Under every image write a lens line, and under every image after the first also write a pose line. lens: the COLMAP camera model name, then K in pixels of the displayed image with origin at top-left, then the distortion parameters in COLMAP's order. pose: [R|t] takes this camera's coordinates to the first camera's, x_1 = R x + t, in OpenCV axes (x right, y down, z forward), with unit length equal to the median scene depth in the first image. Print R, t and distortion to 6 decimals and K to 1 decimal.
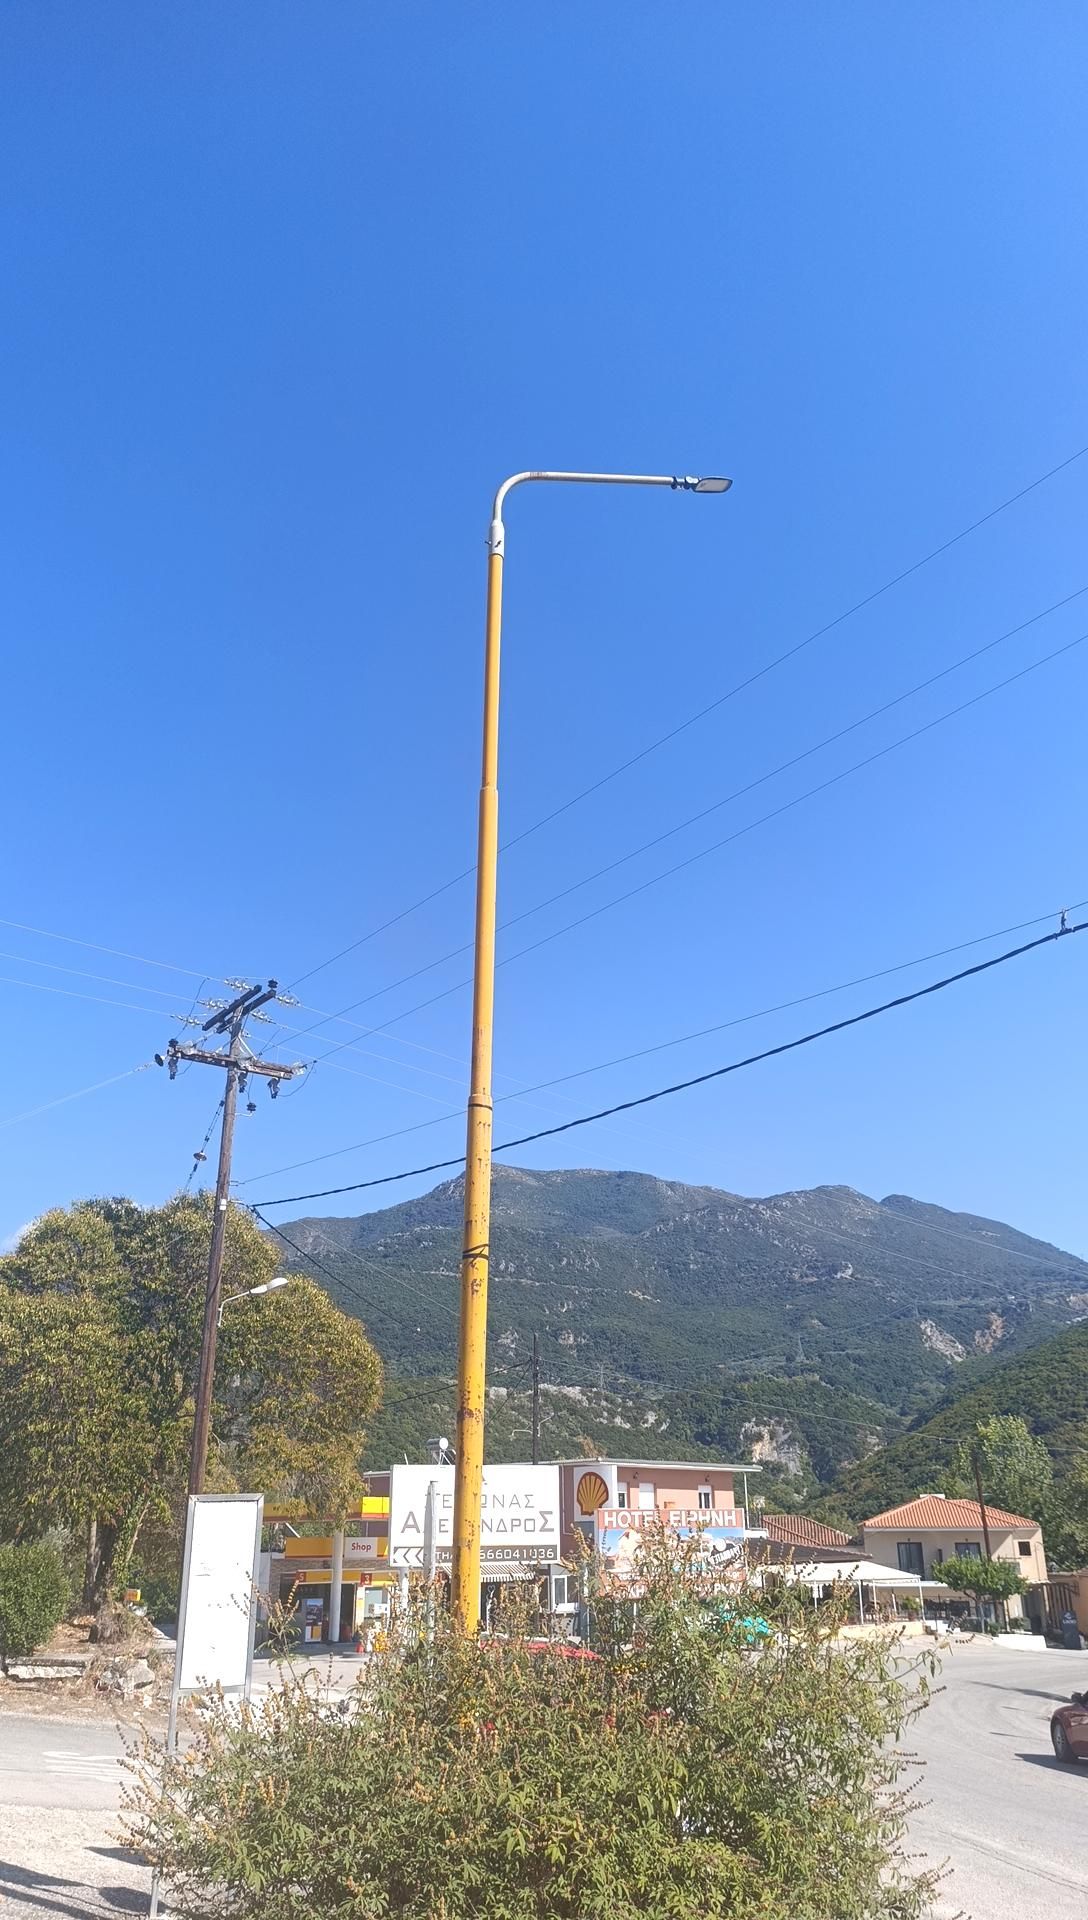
lens RADIAL K [[1284.3, 0, 529.2], [0, 1284.3, 985.9], [0, 0, 1]] dist [0.018358, -0.020317]
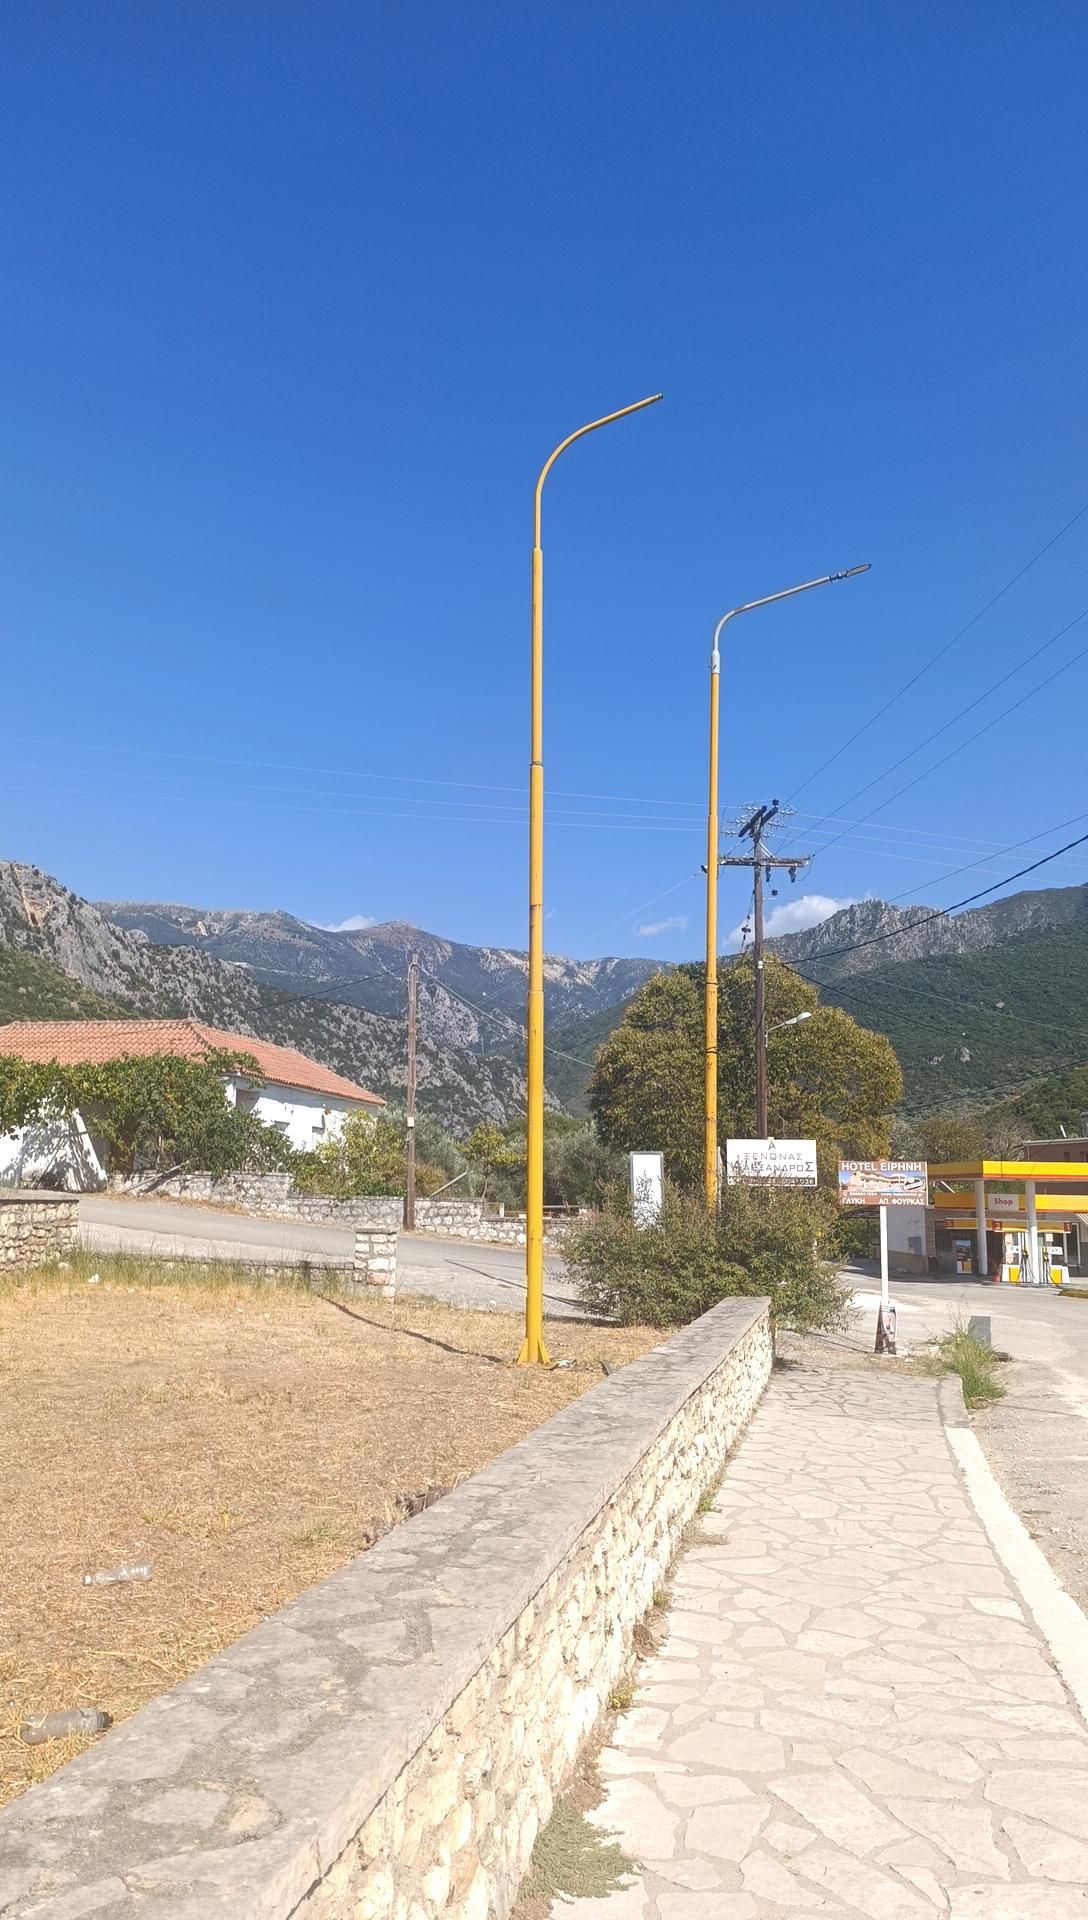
lens RADIAL K [[1284.3, 0, 531.8], [0, 1284.3, 1000.4], [0, 0, 1]] dist [0.018358, -0.020317]
pose [[0.857081, -0.051916, -0.512559, 0.588040], [0.178562, 0.963174, 0.201026, -0.265301], [0.483247, -0.263820, 0.834788, -0.688364]]
